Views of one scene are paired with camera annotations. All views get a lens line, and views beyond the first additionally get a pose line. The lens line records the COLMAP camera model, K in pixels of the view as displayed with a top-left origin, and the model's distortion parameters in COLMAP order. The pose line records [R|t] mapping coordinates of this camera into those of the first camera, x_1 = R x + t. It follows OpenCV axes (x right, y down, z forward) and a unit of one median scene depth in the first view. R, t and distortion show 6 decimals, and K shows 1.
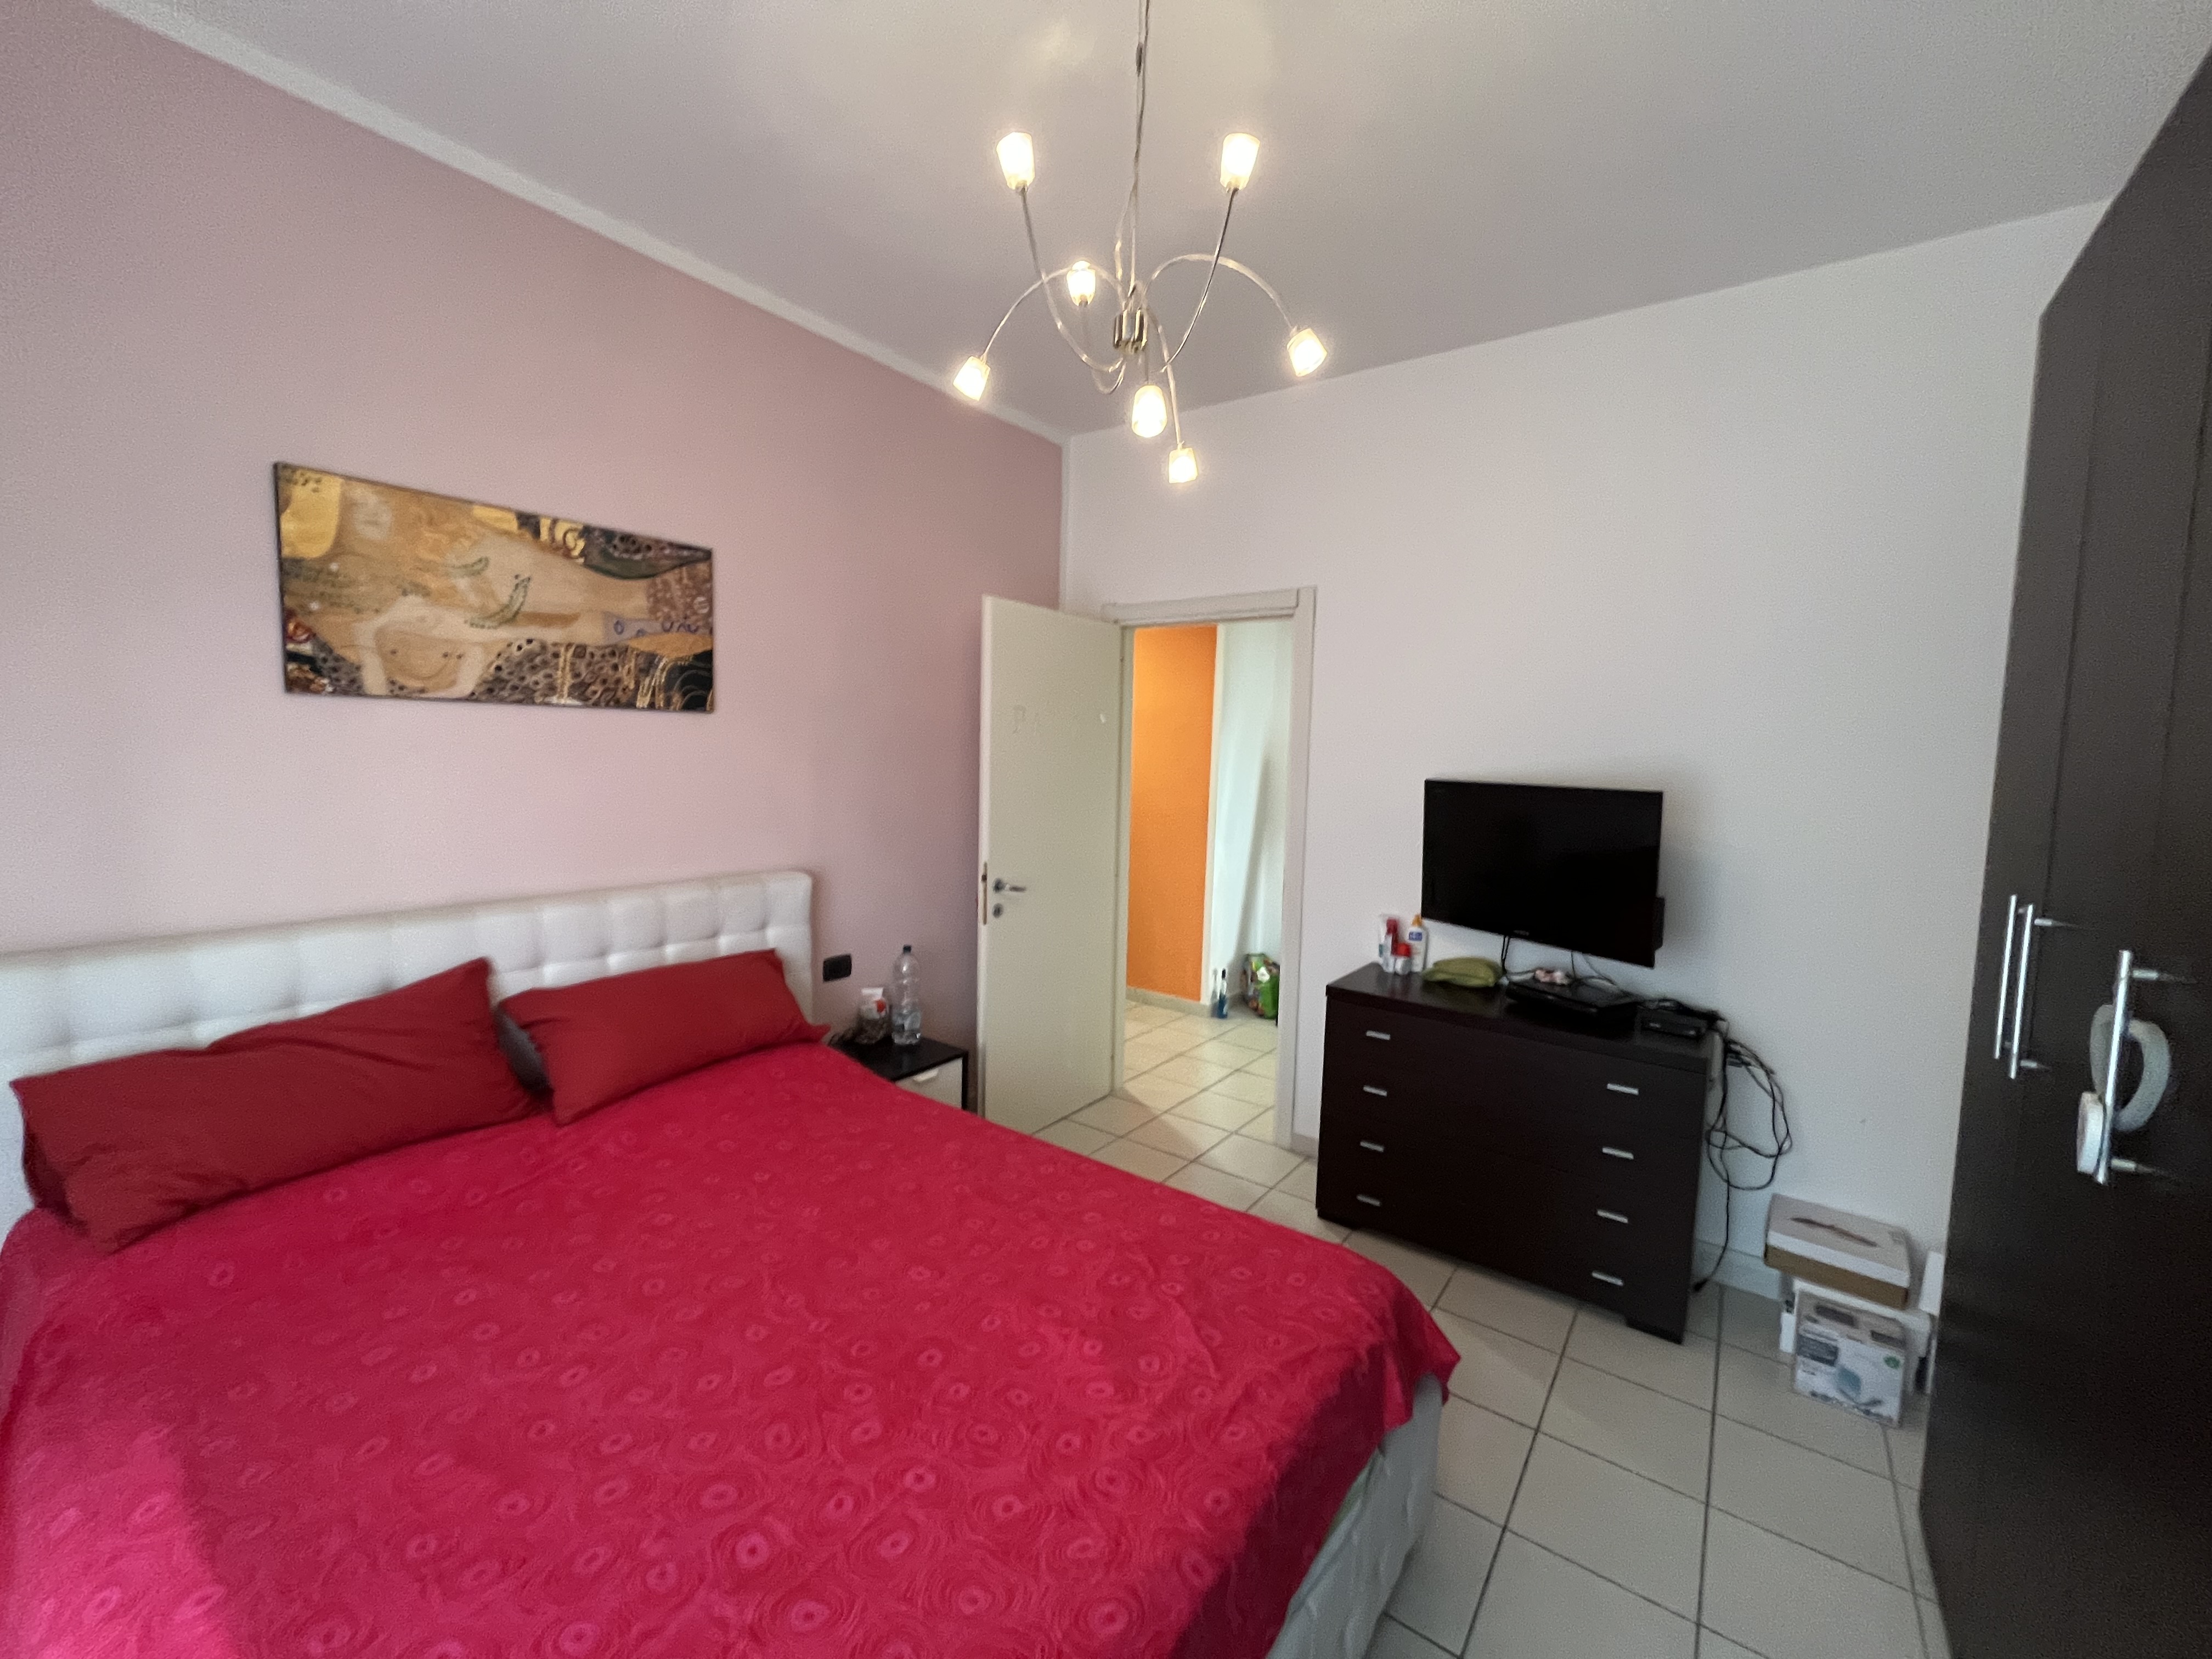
lens RADIAL K [[897.0, 0, 1105.4], [0, 897.0, 825.0], [0, 0, 1]] dist [-0.003359, 0.000636]
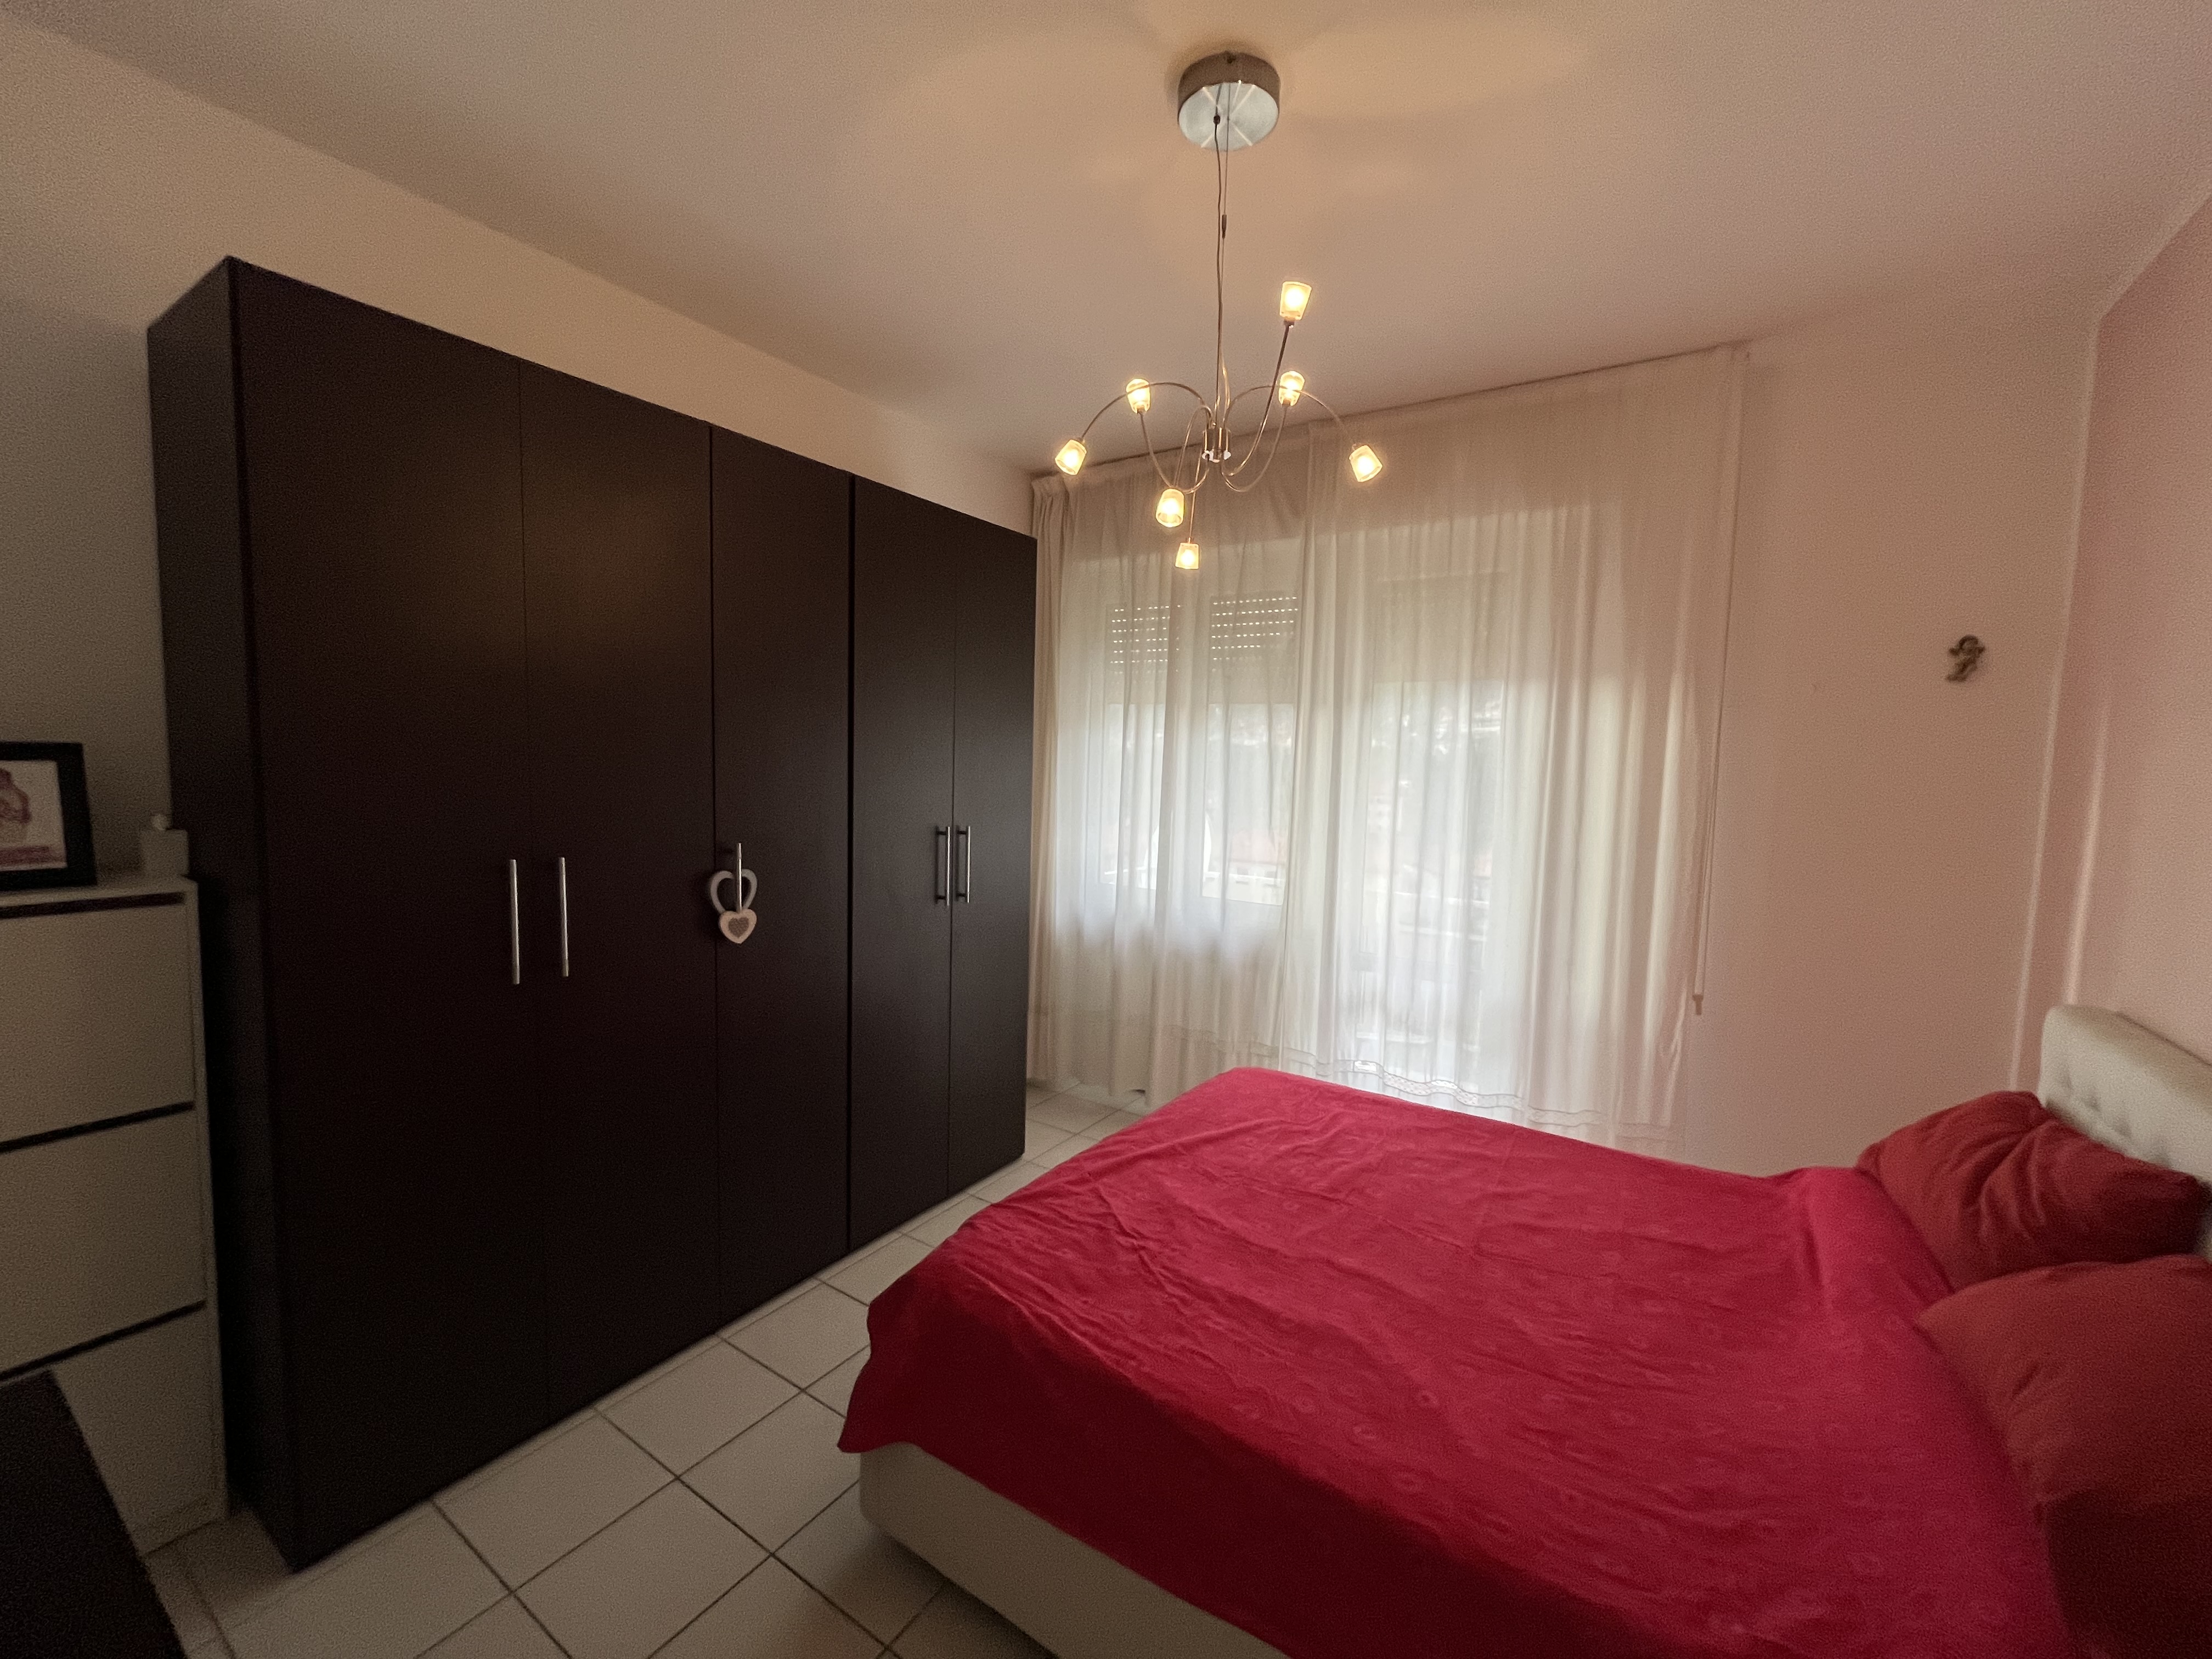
lens RADIAL K [[897.0, 0, 1107.7], [0, 897.0, 823.8], [0, 0, 1]] dist [-0.003359, 0.000636]
pose [[-0.997210, -0.055661, -0.049739, 0.132124], [-0.062937, 0.985225, 0.159279, -0.147275], [0.040138, 0.161965, -0.985980, 1.432309]]
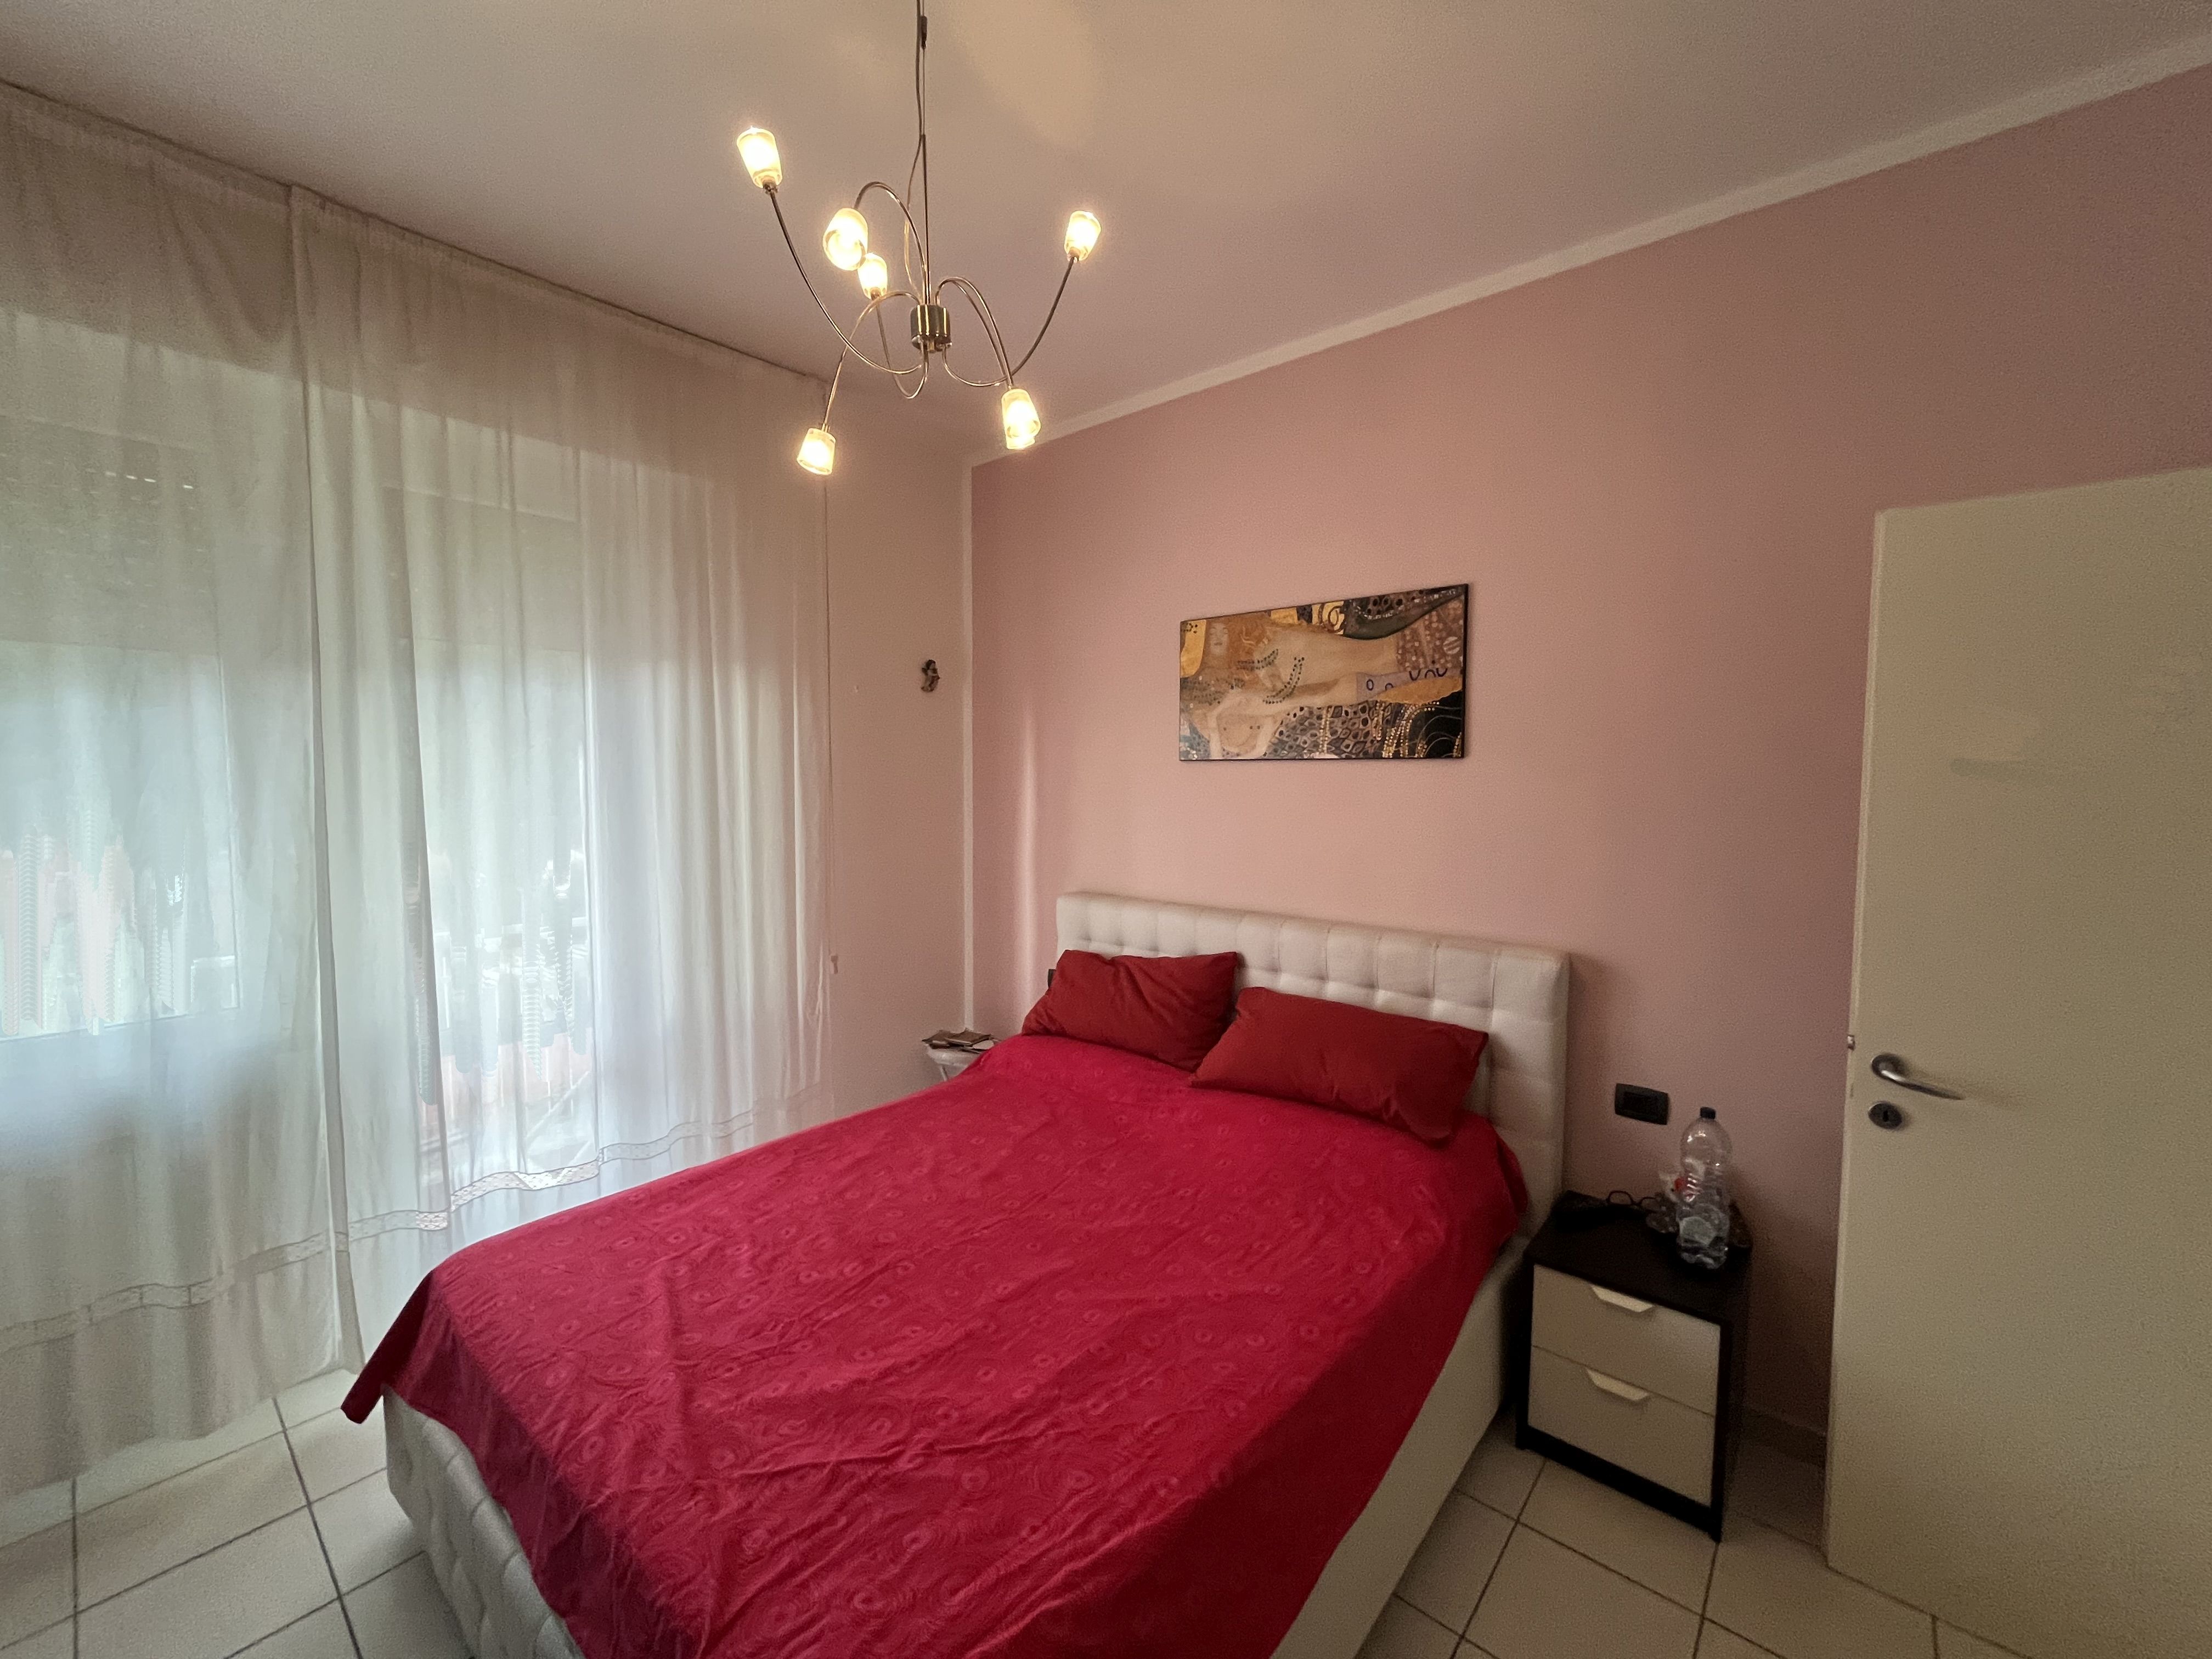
lens RADIAL K [[897.0, 0, 1110.7], [0, 897.0, 825.7], [0, 0, 1]] dist [-0.003359, 0.000636]
pose [[-0.078039, 0.034690, -0.996347, 0.585049], [-0.090143, 0.995055, 0.041706, -0.071429], [0.992867, 0.093069, -0.074526, 0.818737]]
